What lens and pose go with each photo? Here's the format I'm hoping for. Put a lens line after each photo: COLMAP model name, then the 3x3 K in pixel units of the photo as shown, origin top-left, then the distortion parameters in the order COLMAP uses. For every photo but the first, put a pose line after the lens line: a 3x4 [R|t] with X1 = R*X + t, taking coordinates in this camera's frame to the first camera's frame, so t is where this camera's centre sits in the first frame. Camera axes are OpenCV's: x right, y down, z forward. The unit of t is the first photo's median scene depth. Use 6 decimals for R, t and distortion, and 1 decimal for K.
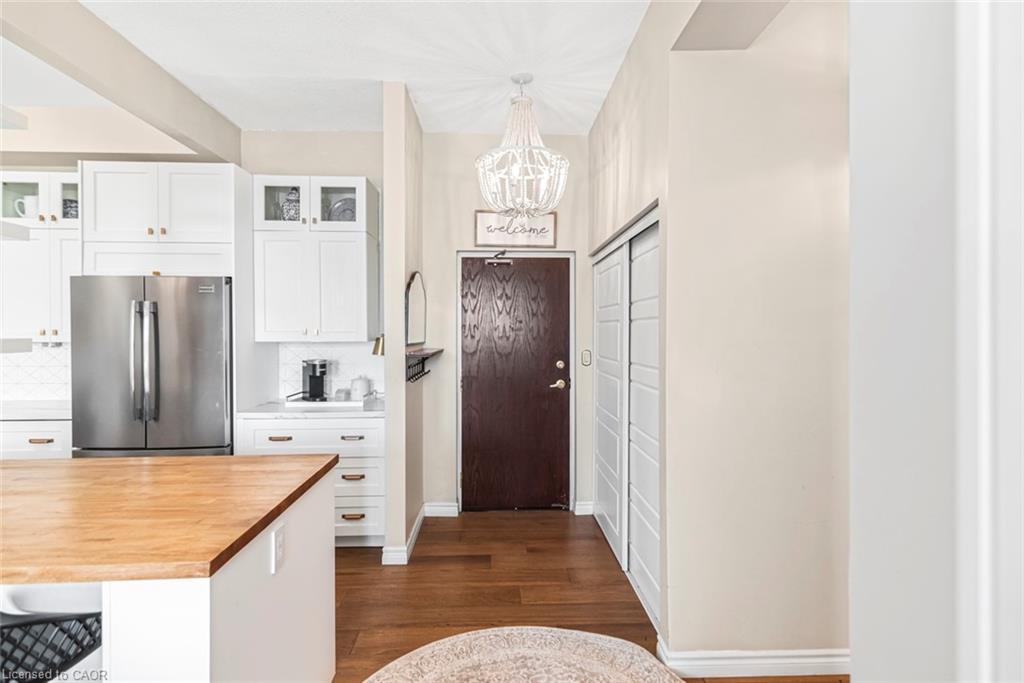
lens RADIAL K [[486.5, 0, 510.9], [0, 486.5, 337.2], [0, 0, 1]] dist [0.002003, 0.000296]
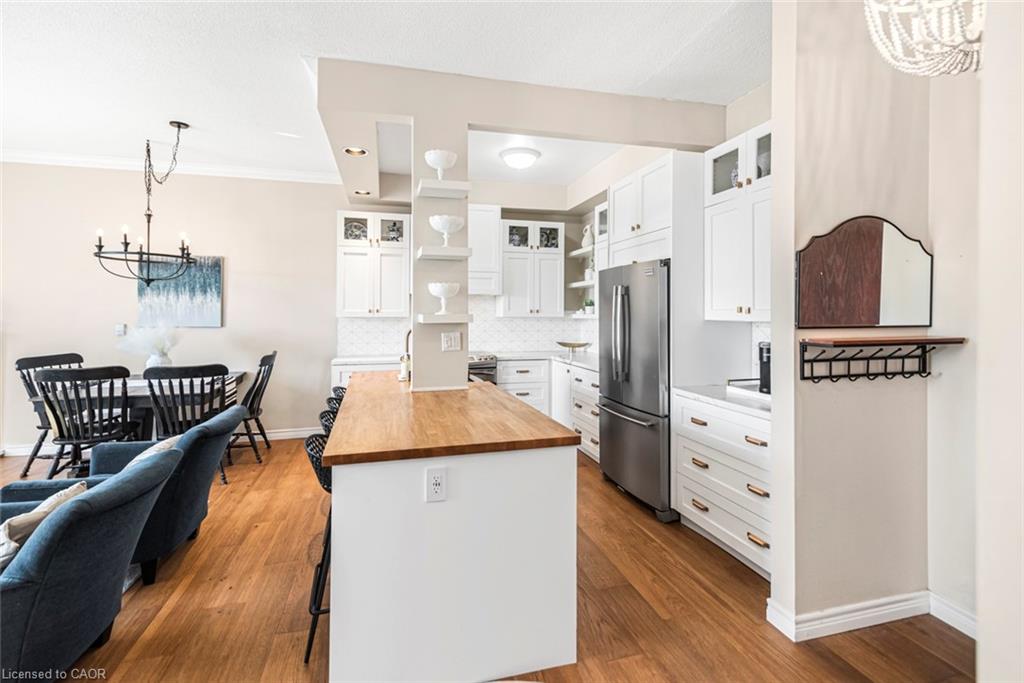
lens RADIAL K [[472.6, 0, 511.8], [0, 472.6, 309.7], [0, 0, 1]] dist [0.011181, -0.000251]
pose [[0.222022, -0.004421, -0.975032, 0.326928], [-0.007764, 0.999950, -0.006302, -0.002638], [0.975011, 0.008969, 0.221977, 0.402342]]
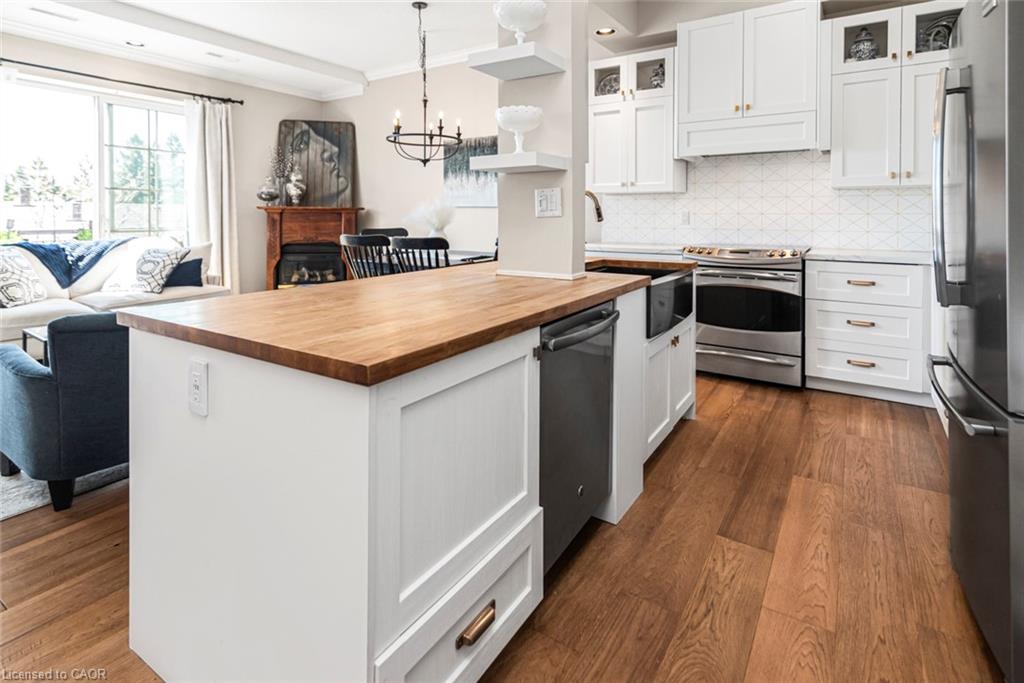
lens RADIAL K [[522.4, 0, 511.6], [0, 522.4, 217.9], [0, 0, 1]] dist [0.003358, -0.000159]
pose [[-0.583340, 0.005218, -0.812211, -0.042377], [-0.005861, 0.999926, 0.010633, 0.067300], [0.812207, 0.010963, -0.583267, 0.831860]]
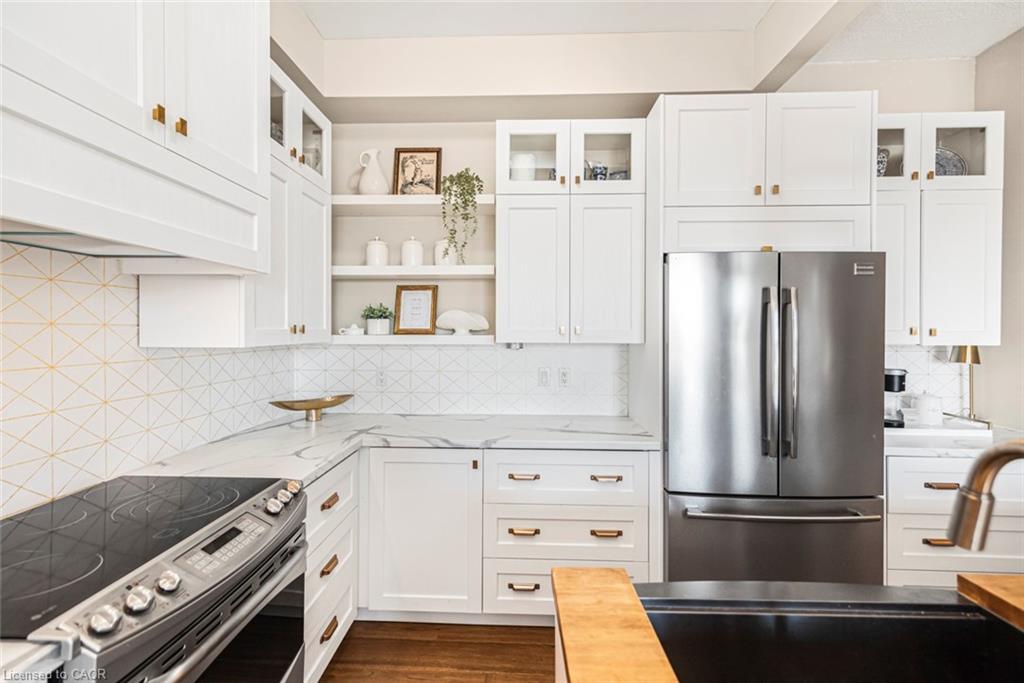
lens RADIAL K [[469.1, 0, 504.8], [0, 469.1, 333.0], [0, 0, 1]] dist [0.010828, -0.000440]
pose [[0.996713, 0.006017, -0.080787, -0.965391], [-0.005917, 0.999981, 0.001479, -0.005985], [0.080794, -0.000996, 0.996730, 0.257006]]
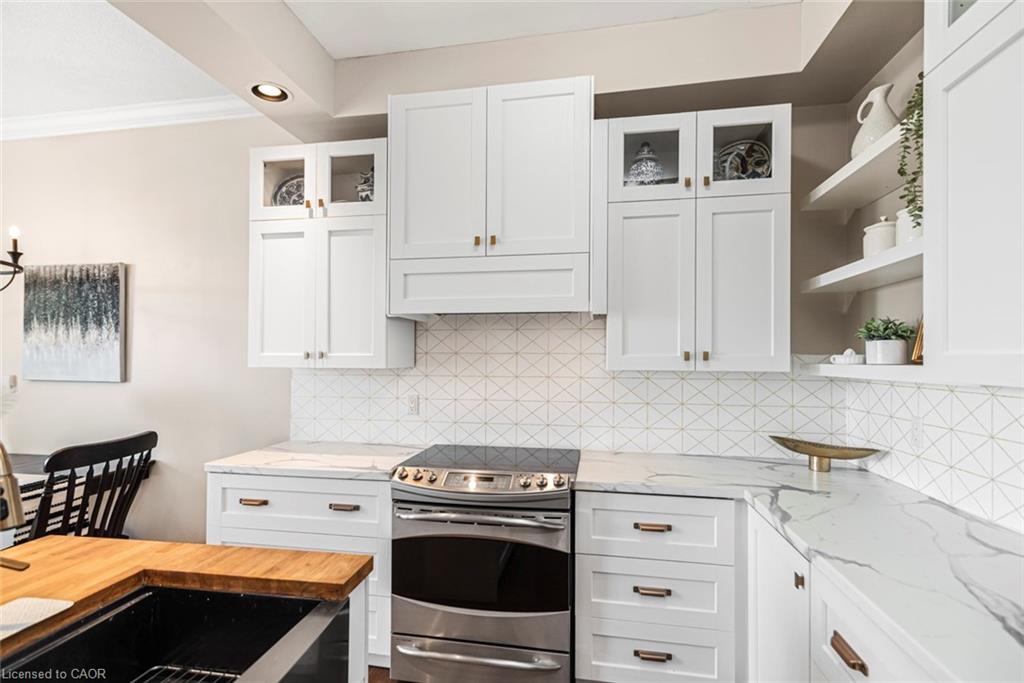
lens RADIAL K [[488.5, 0, 508.6], [0, 488.5, 354.6], [0, 0, 1]] dist [0.004696, 0.000242]
pose [[-0.216460, -0.005974, -0.976273, -0.611966], [-0.009588, 0.999946, -0.003993, -0.005310], [0.976244, 0.008496, -0.216506, 0.750422]]
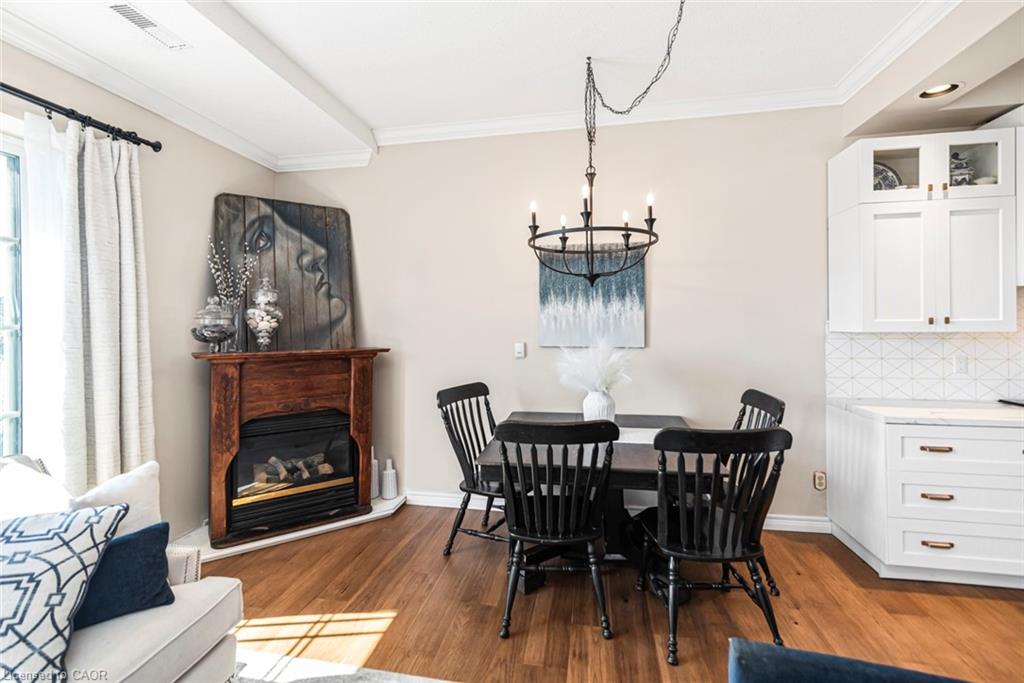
lens RADIAL K [[467.2, 0, 507.8], [0, 467.2, 323.9], [0, 0, 1]] dist [0.011228, 0.000151]
pose [[-0.221732, -0.000294, -0.975108, -0.317609], [0.002336, 0.999997, -0.000833, -0.000092], [0.975105, -0.002463, -0.221731, -0.230319]]
